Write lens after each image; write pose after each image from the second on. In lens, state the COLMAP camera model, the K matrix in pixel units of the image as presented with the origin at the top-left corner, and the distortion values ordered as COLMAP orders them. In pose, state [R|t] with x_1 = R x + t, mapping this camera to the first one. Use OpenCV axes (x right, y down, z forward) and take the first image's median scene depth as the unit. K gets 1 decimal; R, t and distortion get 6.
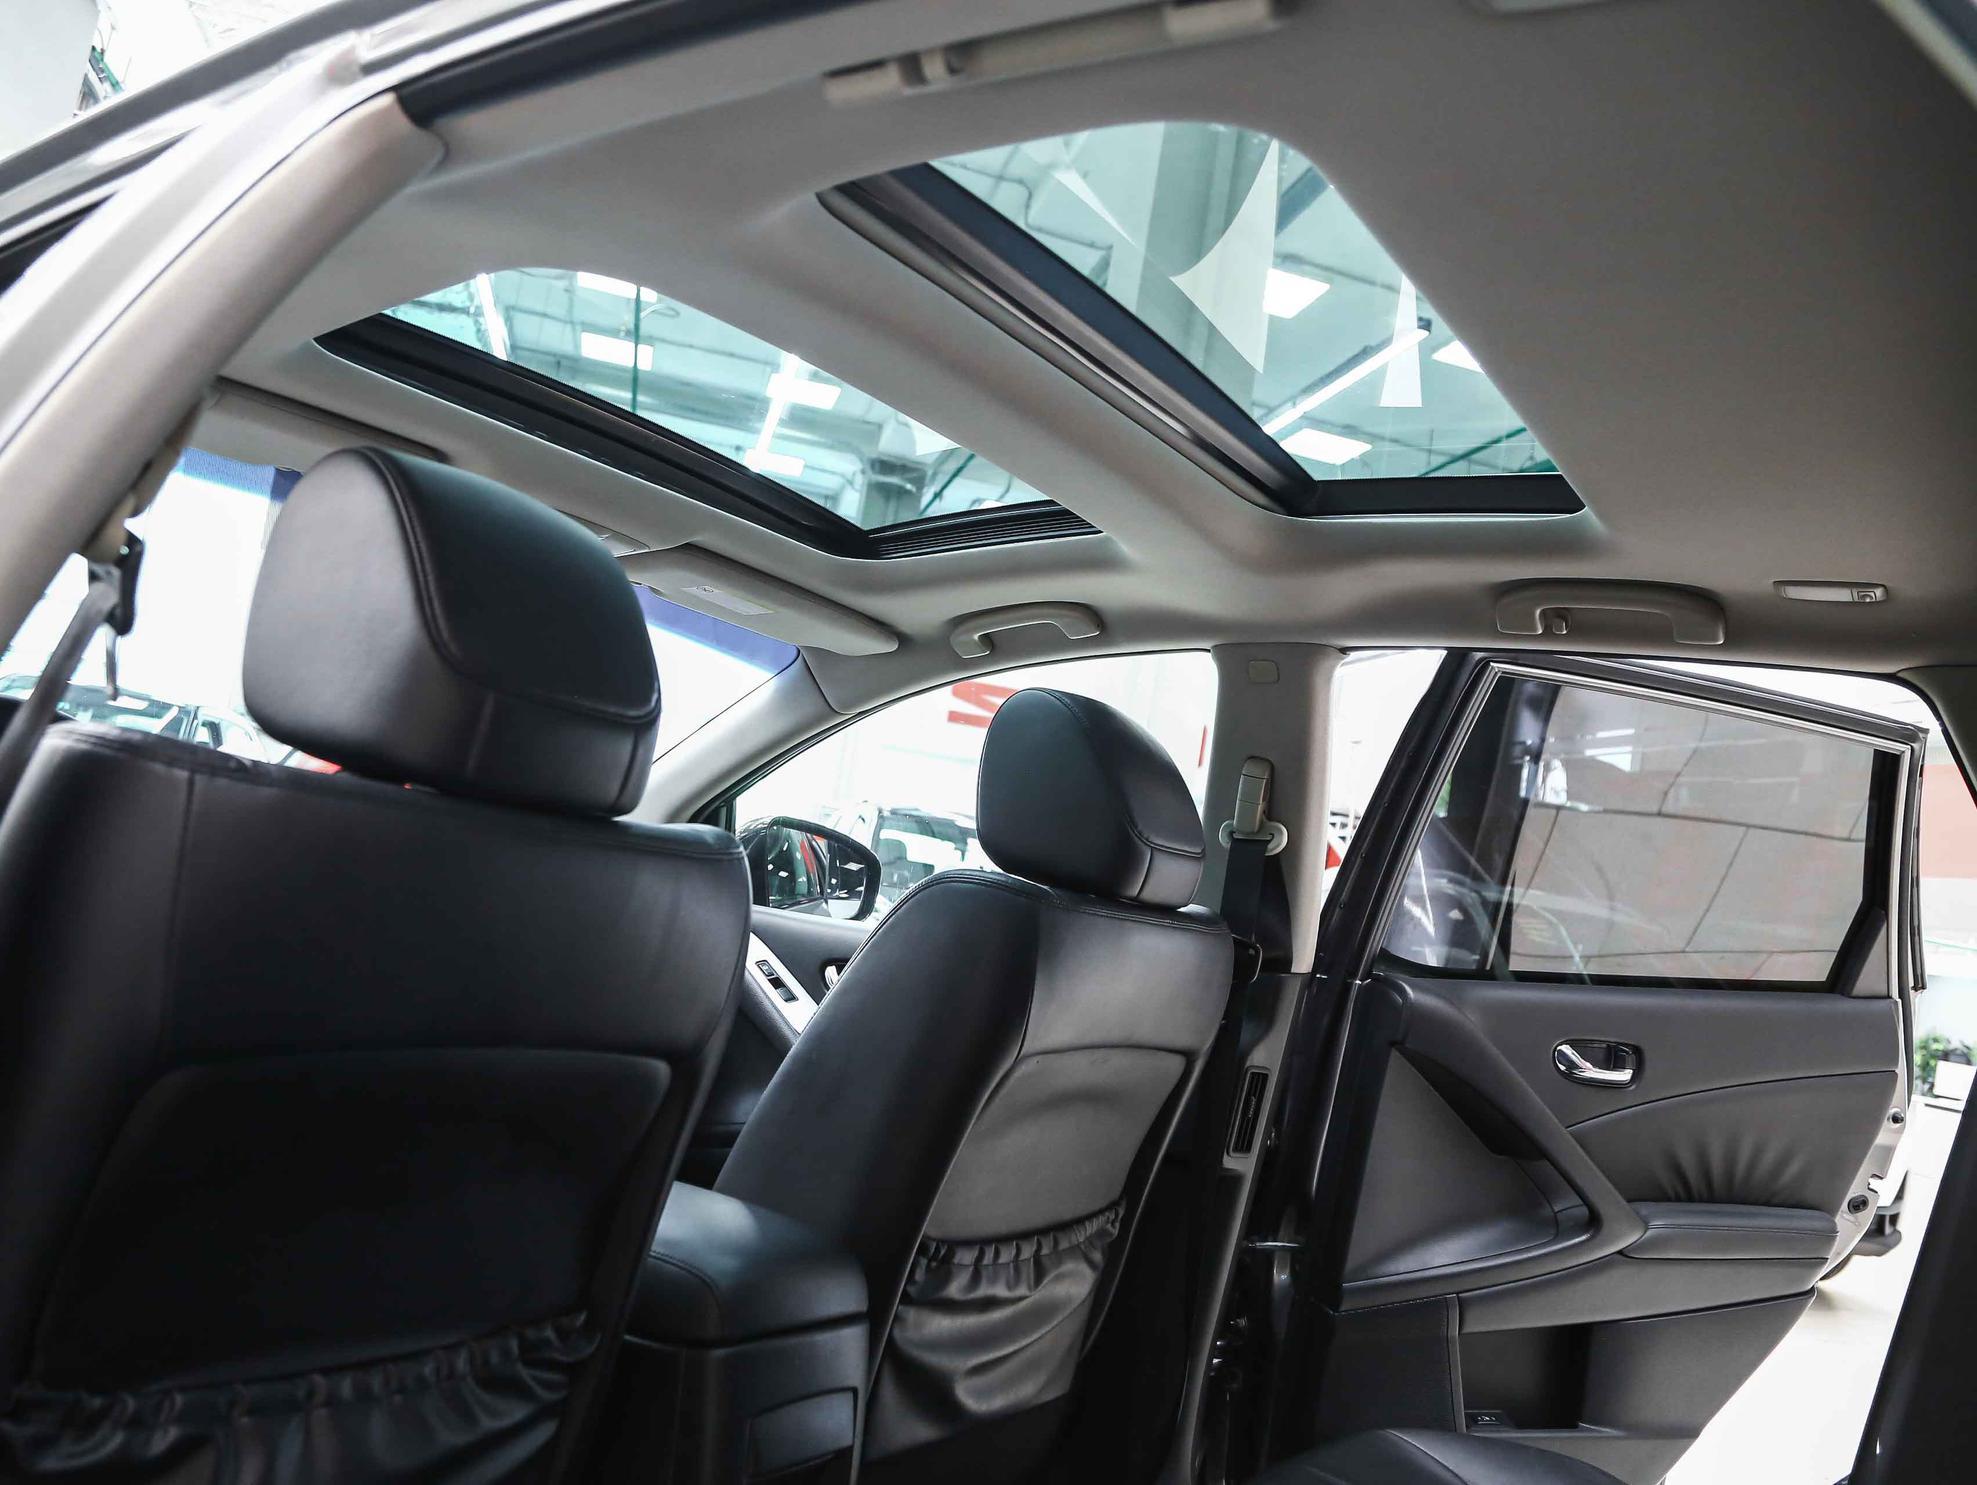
lens RADIAL K [[1523.2, 0, 974.6], [0, 1523.2, 753.7], [0, 0, 1]] dist [-0.107393, 0.046631]
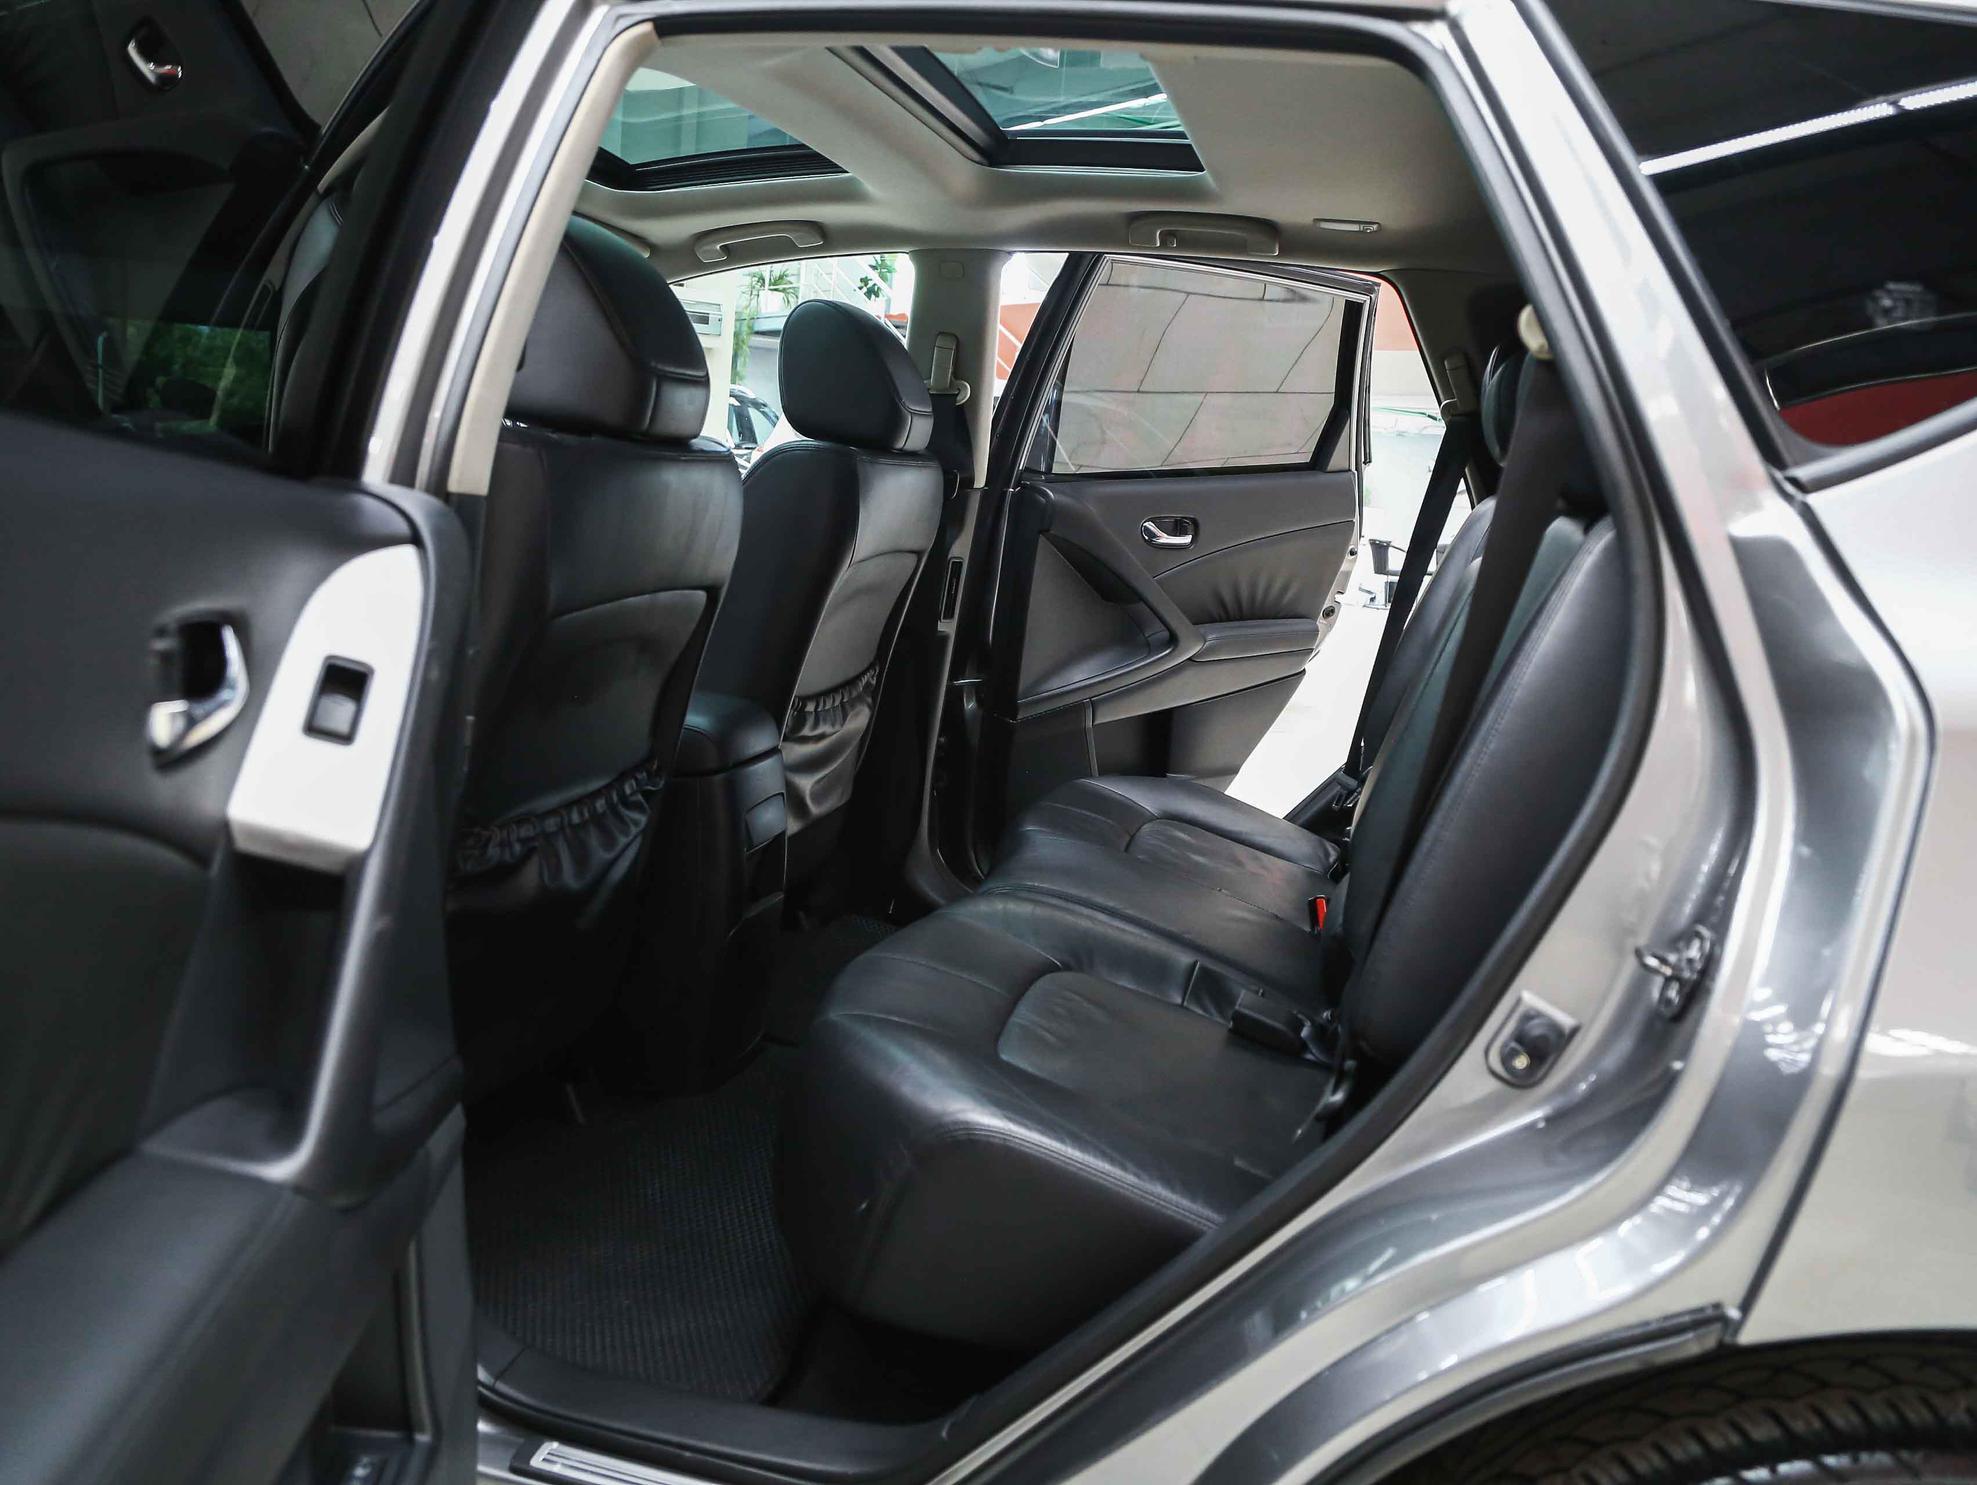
lens RADIAL K [[1523.2, 0, 992.5], [0, 1523.2, 738.2], [0, 0, 1]] dist [-0.107393, 0.046631]
pose [[0.931859, -0.148239, 0.331154, -0.267488], [0.037871, 0.947480, 0.317565, -0.079154], [-0.360838, -0.283385, 0.888532, -0.306436]]
